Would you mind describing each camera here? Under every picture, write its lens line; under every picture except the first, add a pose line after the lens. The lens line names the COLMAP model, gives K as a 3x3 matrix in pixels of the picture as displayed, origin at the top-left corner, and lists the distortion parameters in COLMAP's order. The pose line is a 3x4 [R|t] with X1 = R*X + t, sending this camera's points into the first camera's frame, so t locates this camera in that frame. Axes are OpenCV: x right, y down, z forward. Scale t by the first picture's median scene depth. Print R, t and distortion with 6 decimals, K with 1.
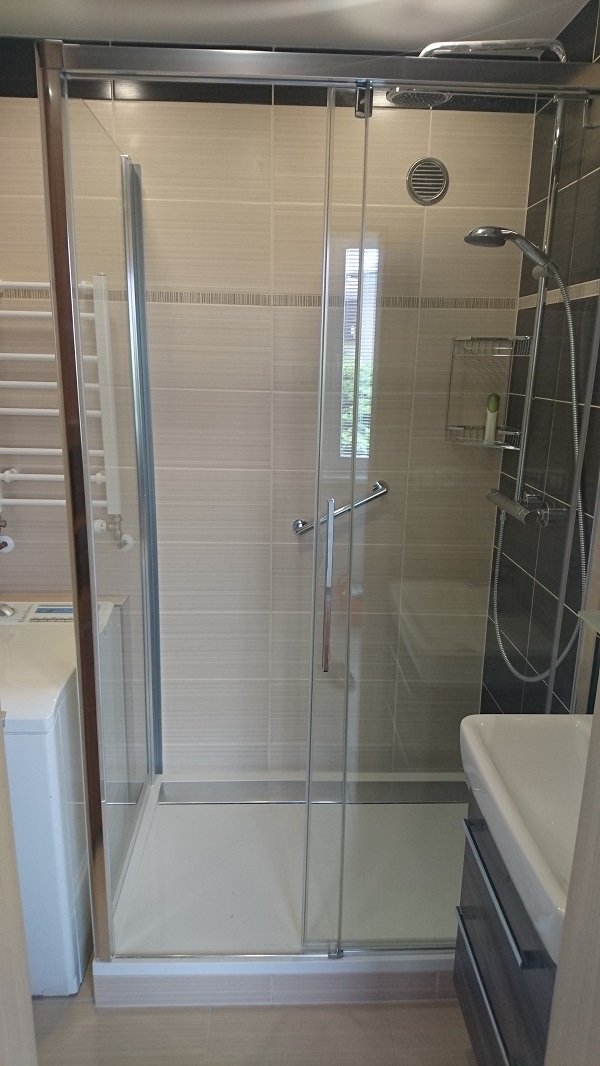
lens RADIAL K [[674.7, 0, 298.6], [0, 674.7, 526.7], [0, 0, 1]] dist [0.029217, -0.011888]
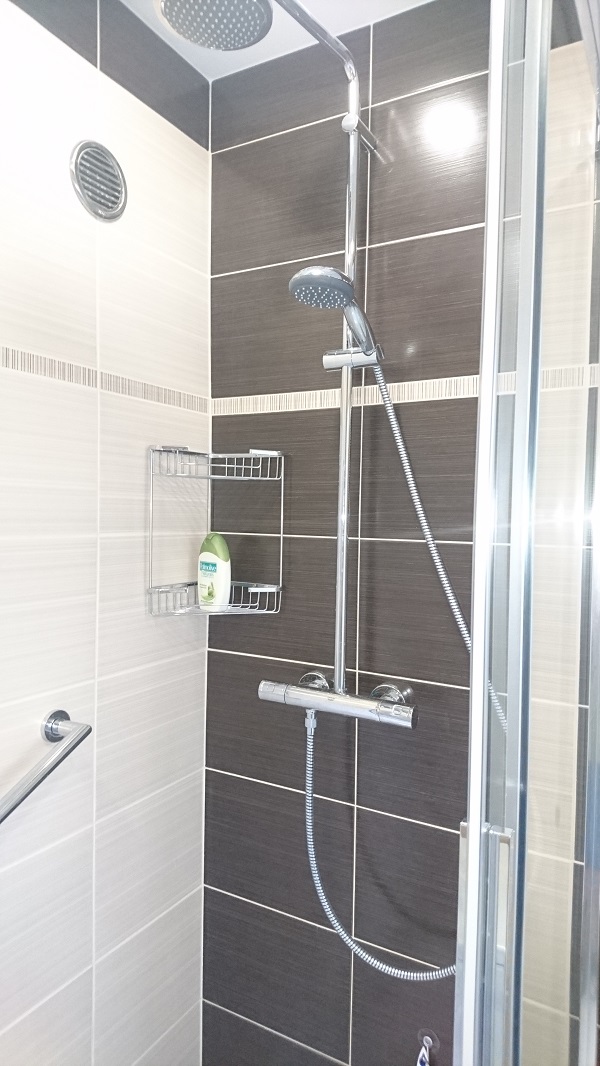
lens RADIAL K [[674.7, 0, 302.0], [0, 674.7, 544.3], [0, 0, 1]] dist [0.029217, -0.011888]
pose [[0.526994, -0.036344, 0.849091, -0.218448], [0.191021, 0.978587, -0.076672, -0.120433], [-0.828123, 0.202600, 0.522652, 0.591770]]
